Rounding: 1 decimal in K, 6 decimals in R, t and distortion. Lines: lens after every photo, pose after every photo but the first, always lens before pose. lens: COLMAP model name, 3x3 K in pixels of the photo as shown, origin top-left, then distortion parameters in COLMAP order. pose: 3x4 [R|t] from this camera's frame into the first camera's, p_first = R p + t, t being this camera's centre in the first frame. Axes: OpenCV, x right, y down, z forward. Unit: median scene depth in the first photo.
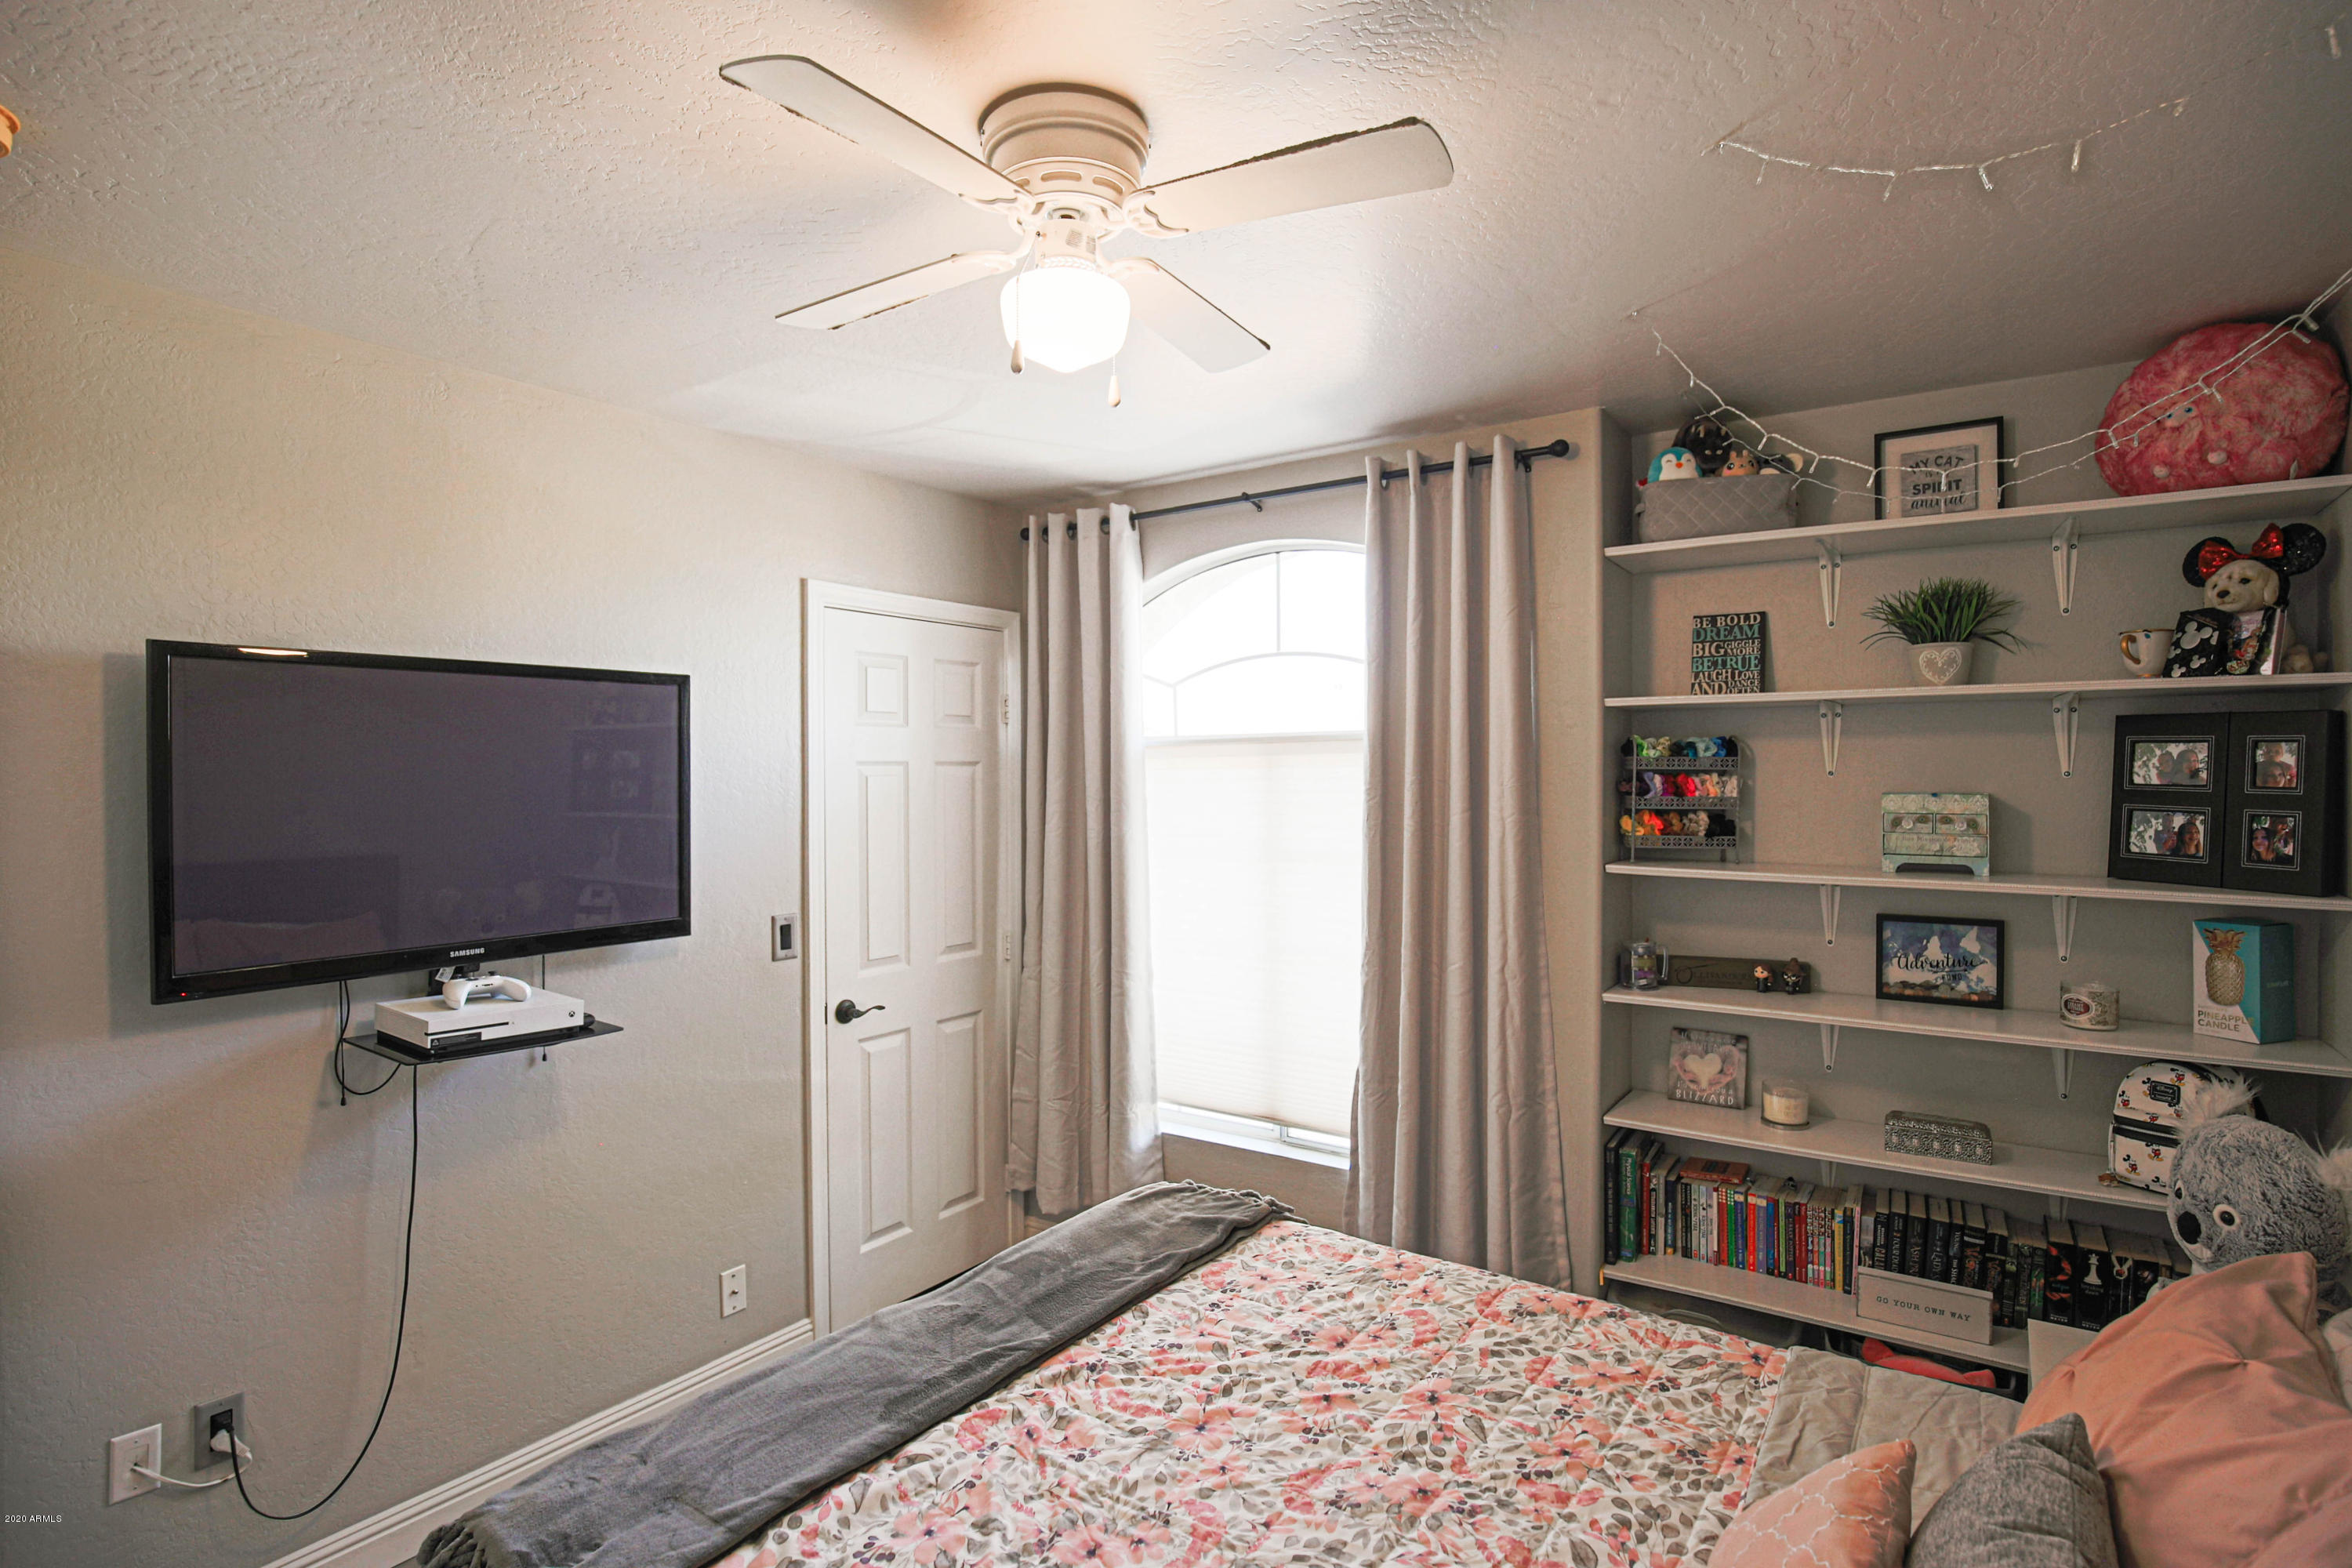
lens RADIAL K [[1145.4, 0, 1177.1], [0, 1145.4, 782.3], [0, 0, 1]] dist [-0.035924, 0.003879]
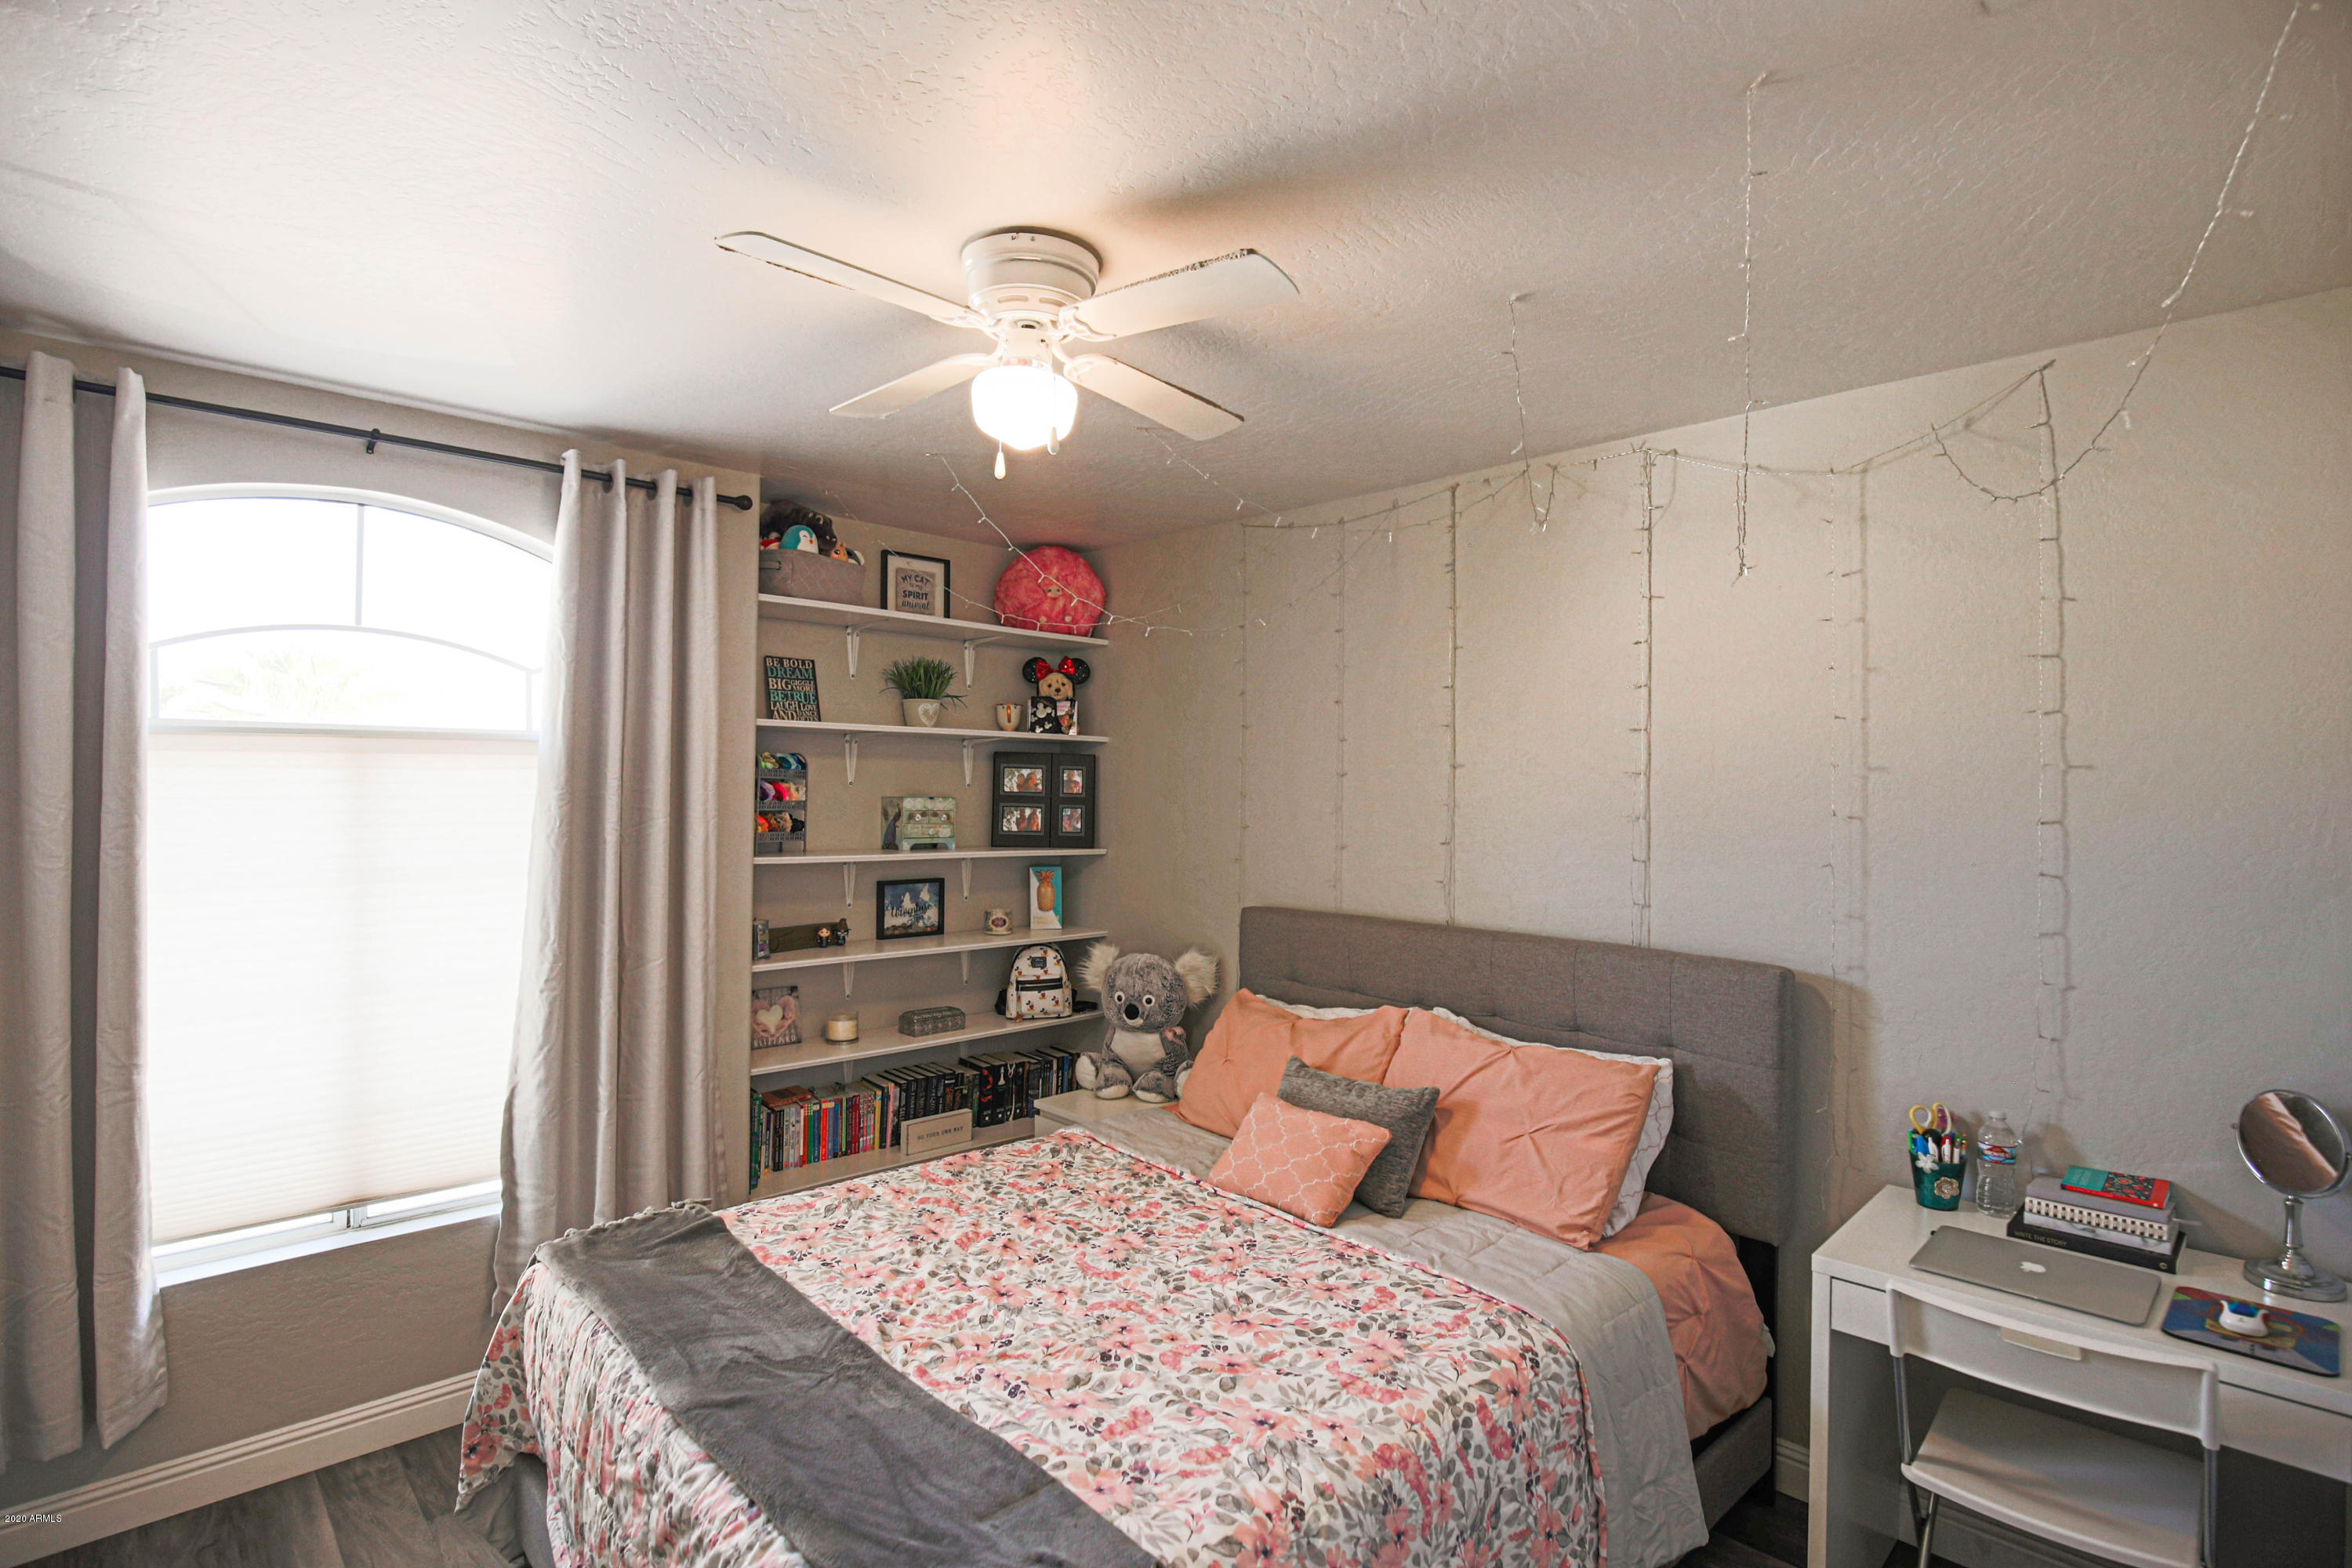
lens RADIAL K [[1145.4, 0, 1173.4], [0, 1145.4, 779.5], [0, 0, 1]] dist [-0.035924, 0.003879]
pose [[0.195543, 0.015024, 0.980580, -0.785332], [-0.001523, 0.999886, -0.015016, 0.008406], [-0.980694, 0.001443, 0.195543, 0.369492]]
